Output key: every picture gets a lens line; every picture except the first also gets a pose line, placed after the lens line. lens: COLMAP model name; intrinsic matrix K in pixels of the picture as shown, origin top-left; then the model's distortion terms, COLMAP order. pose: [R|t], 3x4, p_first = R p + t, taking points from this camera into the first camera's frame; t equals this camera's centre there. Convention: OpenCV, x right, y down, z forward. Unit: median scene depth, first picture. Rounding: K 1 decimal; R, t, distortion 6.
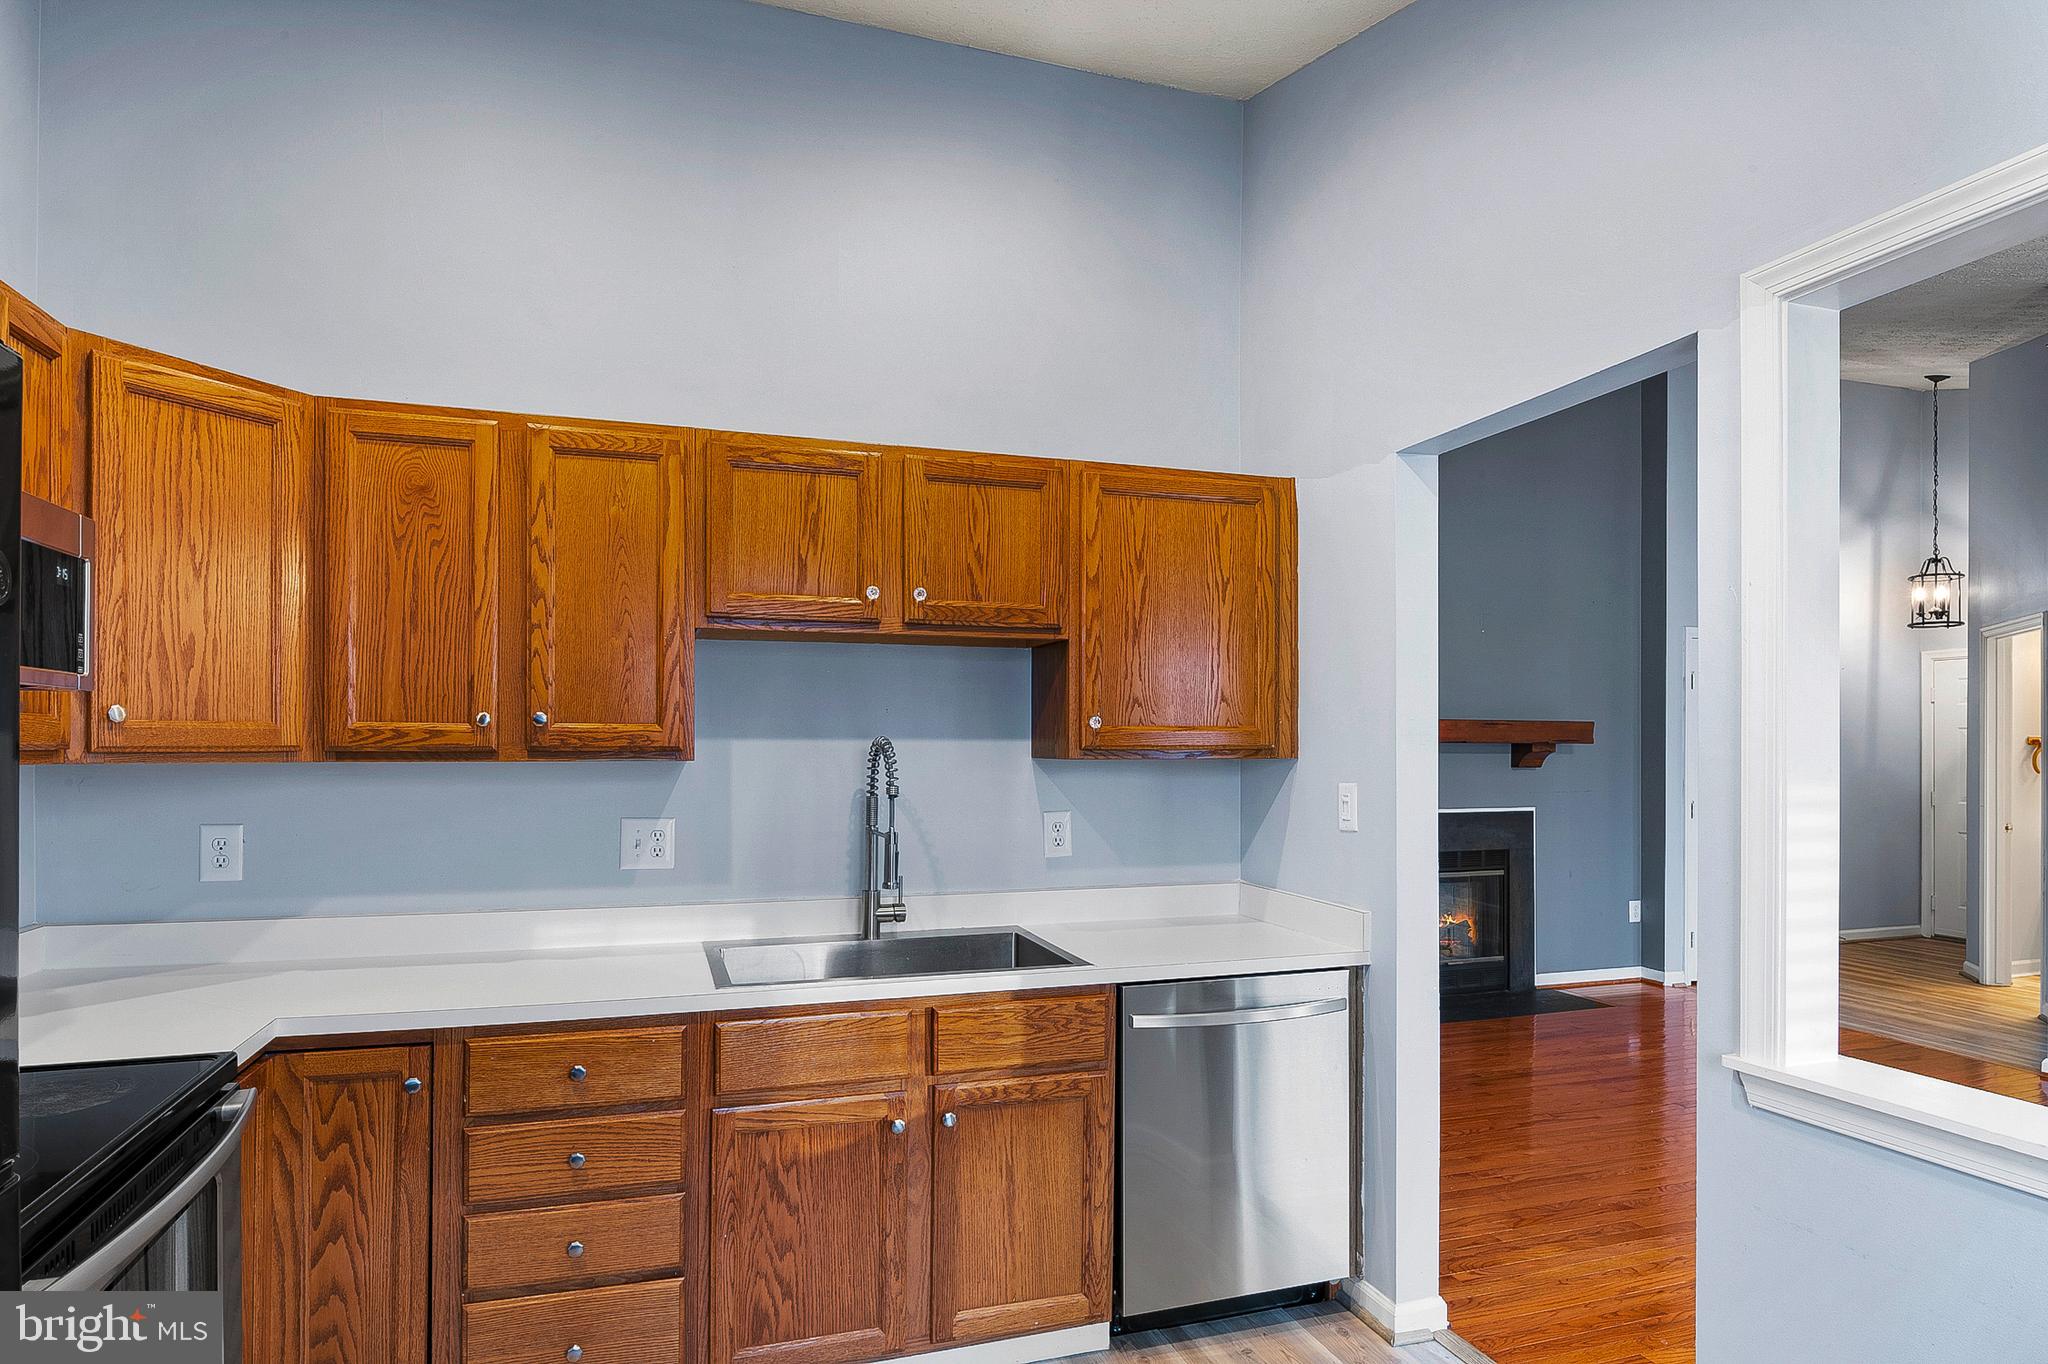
lens RADIAL K [[1120.1, 0, 1002.6], [0, 1120.1, 741.7], [0, 0, 1]] dist [0.002721, -0.005505]
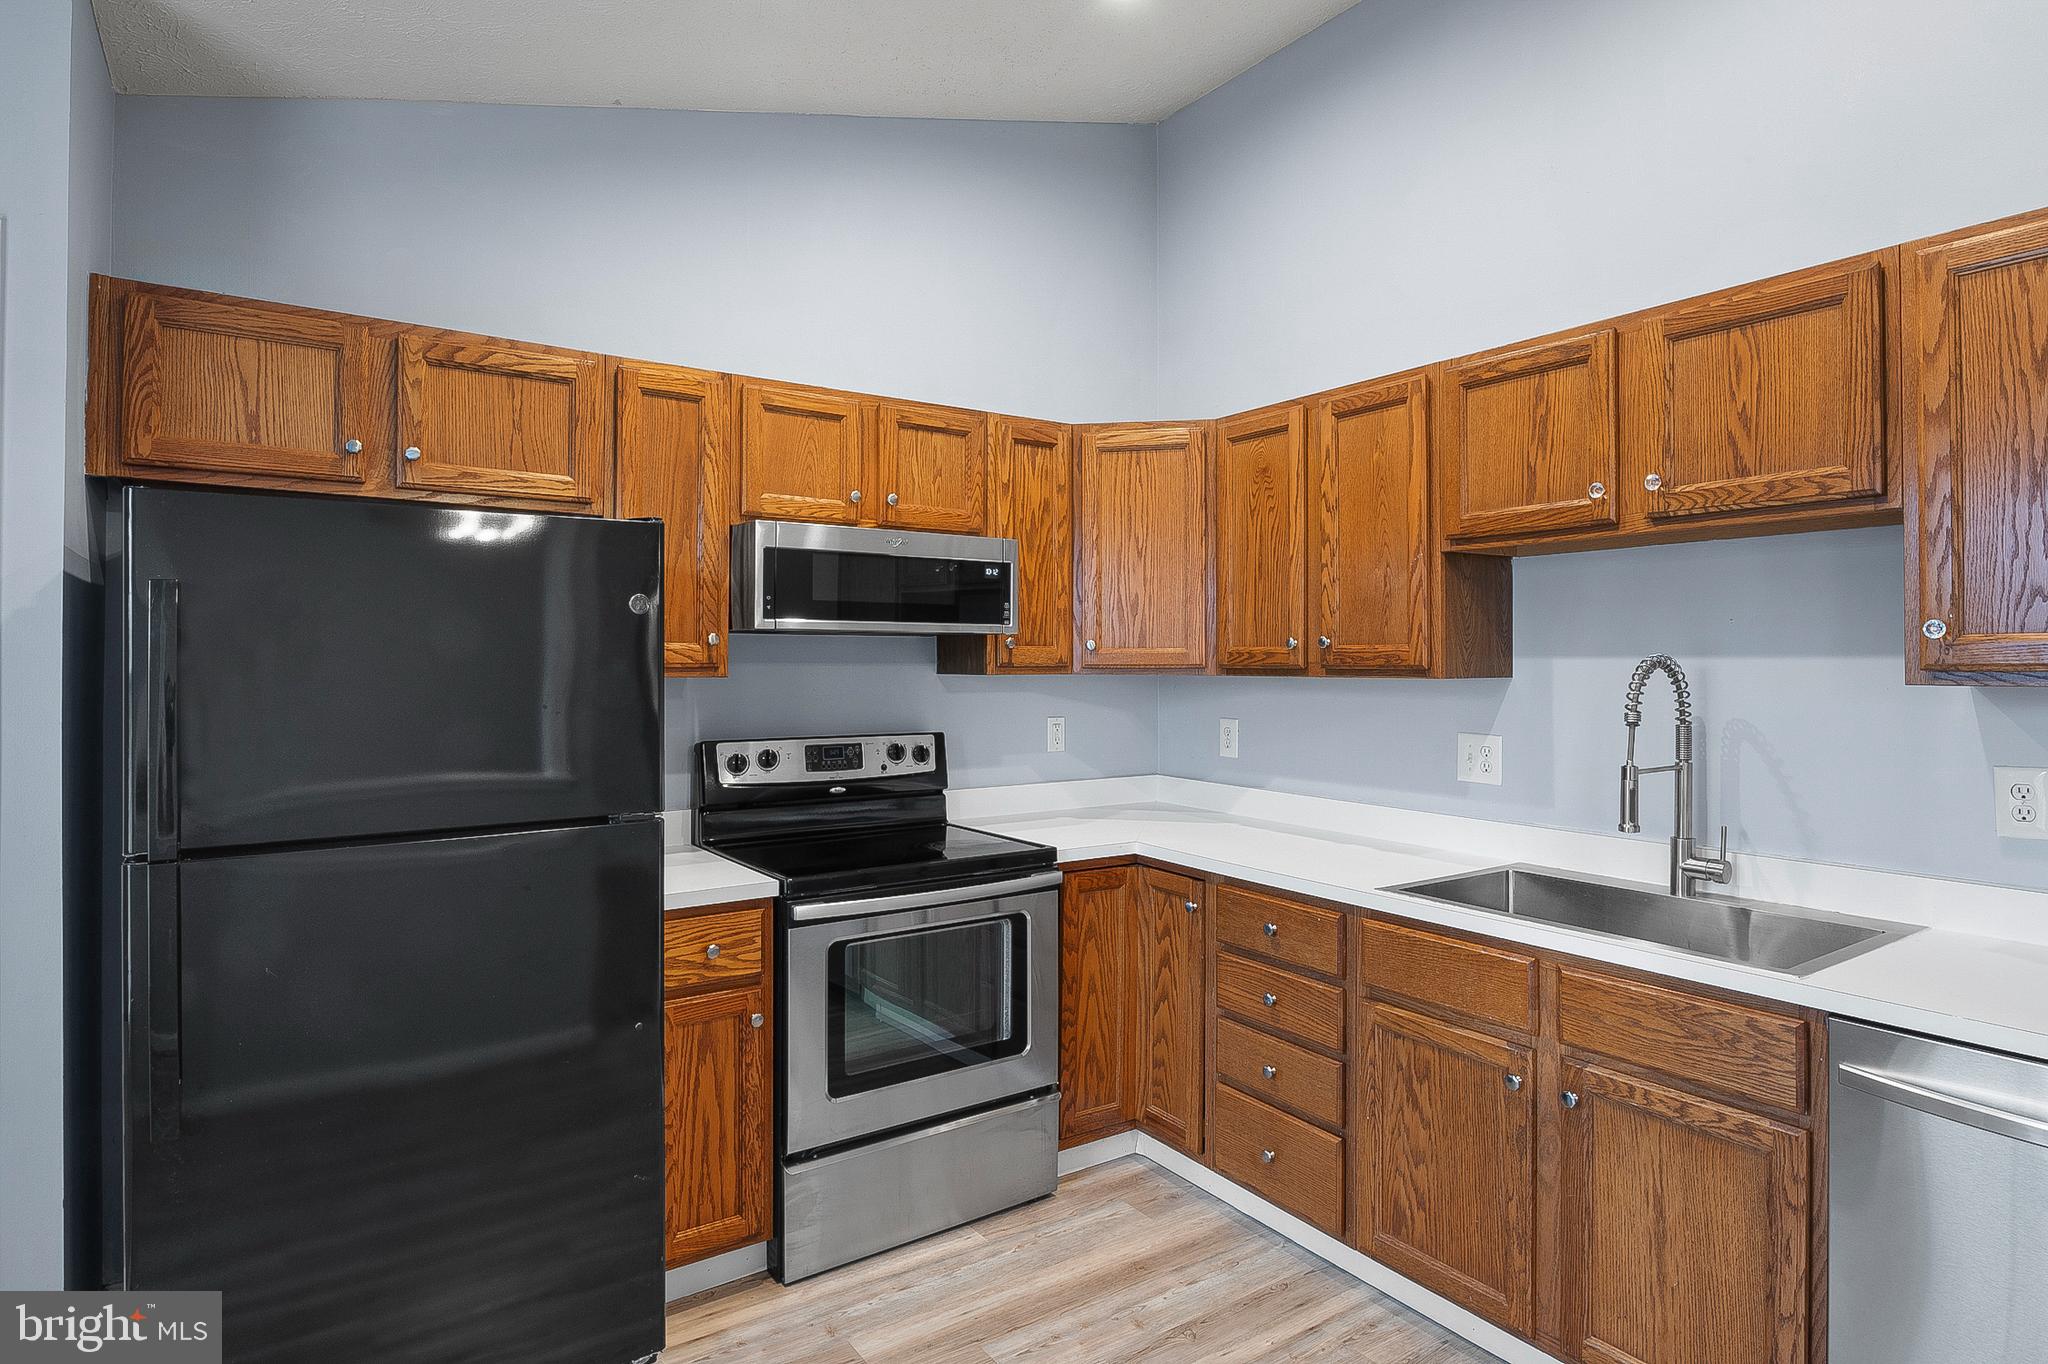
lens RADIAL K [[1120.1, 0, 1029.4], [0, 1120.1, 646.2], [0, 0, 1]] dist [0.002721, -0.005505]
pose [[0.281516, -0.015196, -0.959436, 0.640752], [0.002264, 0.999882, -0.015173, 0.001657], [0.959554, 0.002100, 0.281517, 0.346793]]
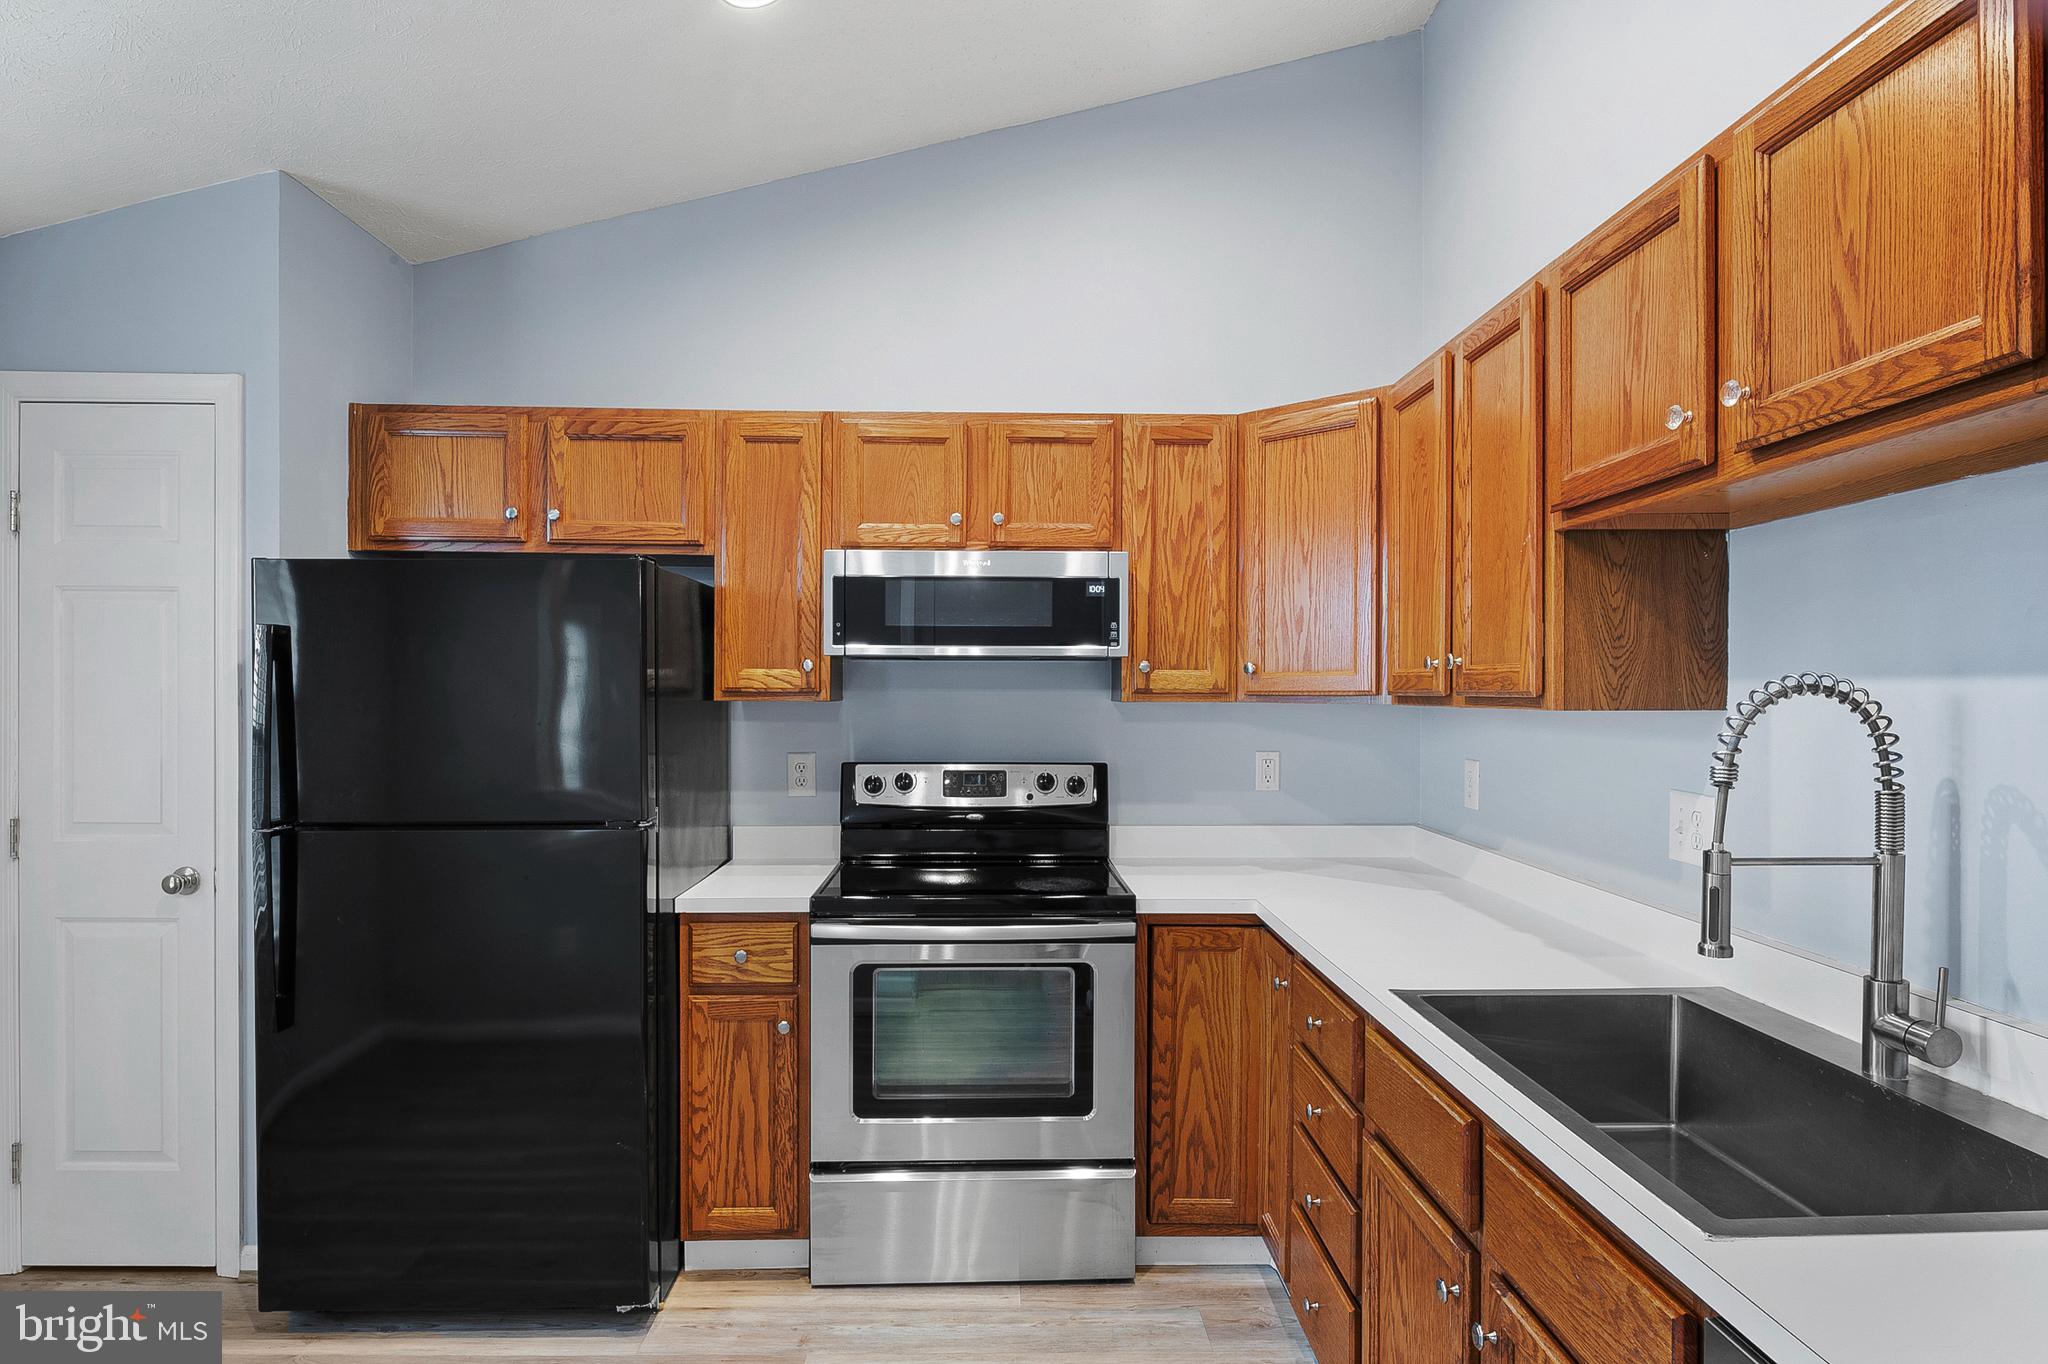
lens RADIAL K [[1120.1, 0, 1021.2], [0, 1120.1, 692.8], [0, 0, 1]] dist [0.002721, -0.005505]
pose [[-0.286598, -0.000659, -0.958051, 0.550962], [-0.000989, 0.999999, -0.000392, 0.006067], [0.958051, 0.000835, -0.286598, 0.903094]]
